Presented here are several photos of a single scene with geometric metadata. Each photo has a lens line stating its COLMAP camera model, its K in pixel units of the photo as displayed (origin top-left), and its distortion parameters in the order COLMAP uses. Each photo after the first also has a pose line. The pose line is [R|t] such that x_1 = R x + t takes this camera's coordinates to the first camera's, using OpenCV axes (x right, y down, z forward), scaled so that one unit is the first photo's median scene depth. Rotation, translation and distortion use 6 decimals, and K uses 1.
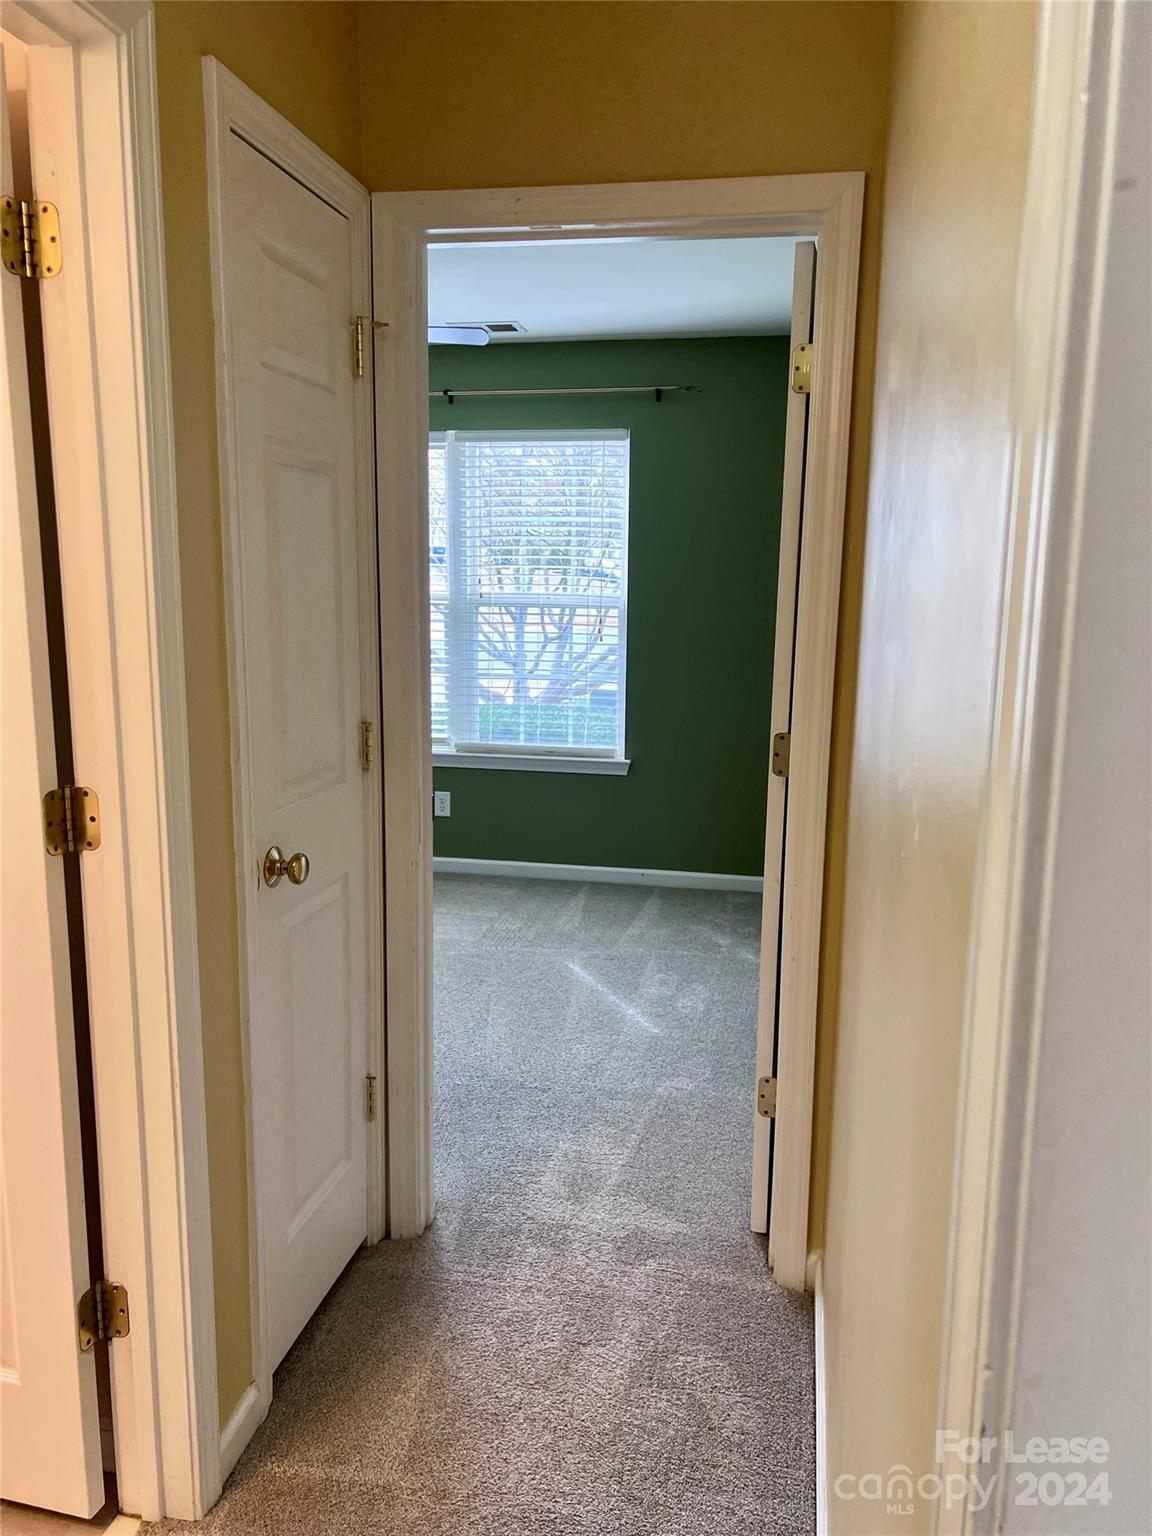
lens RADIAL K [[1145.0, 0, 576.5], [0, 1145.0, 777.4], [0, 0, 1]] dist [0.057925, -0.070586]
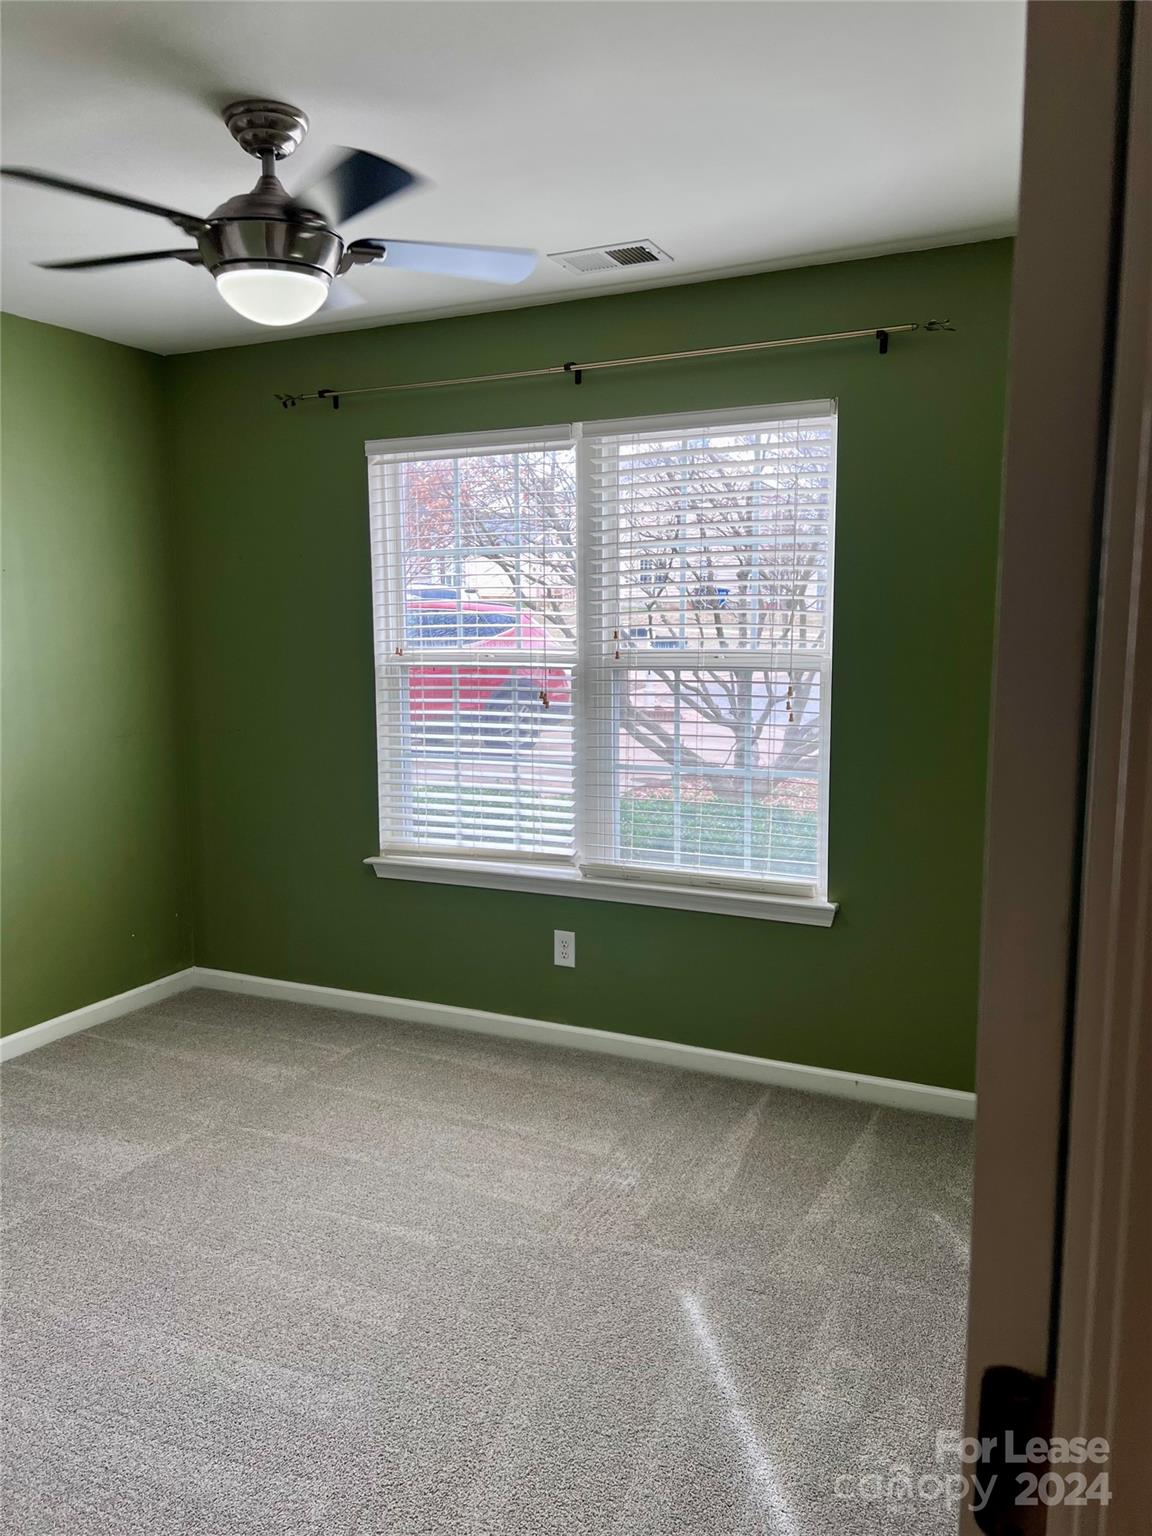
lens RADIAL K [[1145.0, 0, 566.9], [0, 1145.0, 756.5], [0, 0, 1]] dist [0.057925, -0.070586]
pose [[0.965552, 0.014953, -0.259781, 0.069698], [-0.027084, 0.998700, -0.043181, -0.069148], [0.258798, 0.048729, 0.964702, 0.340166]]
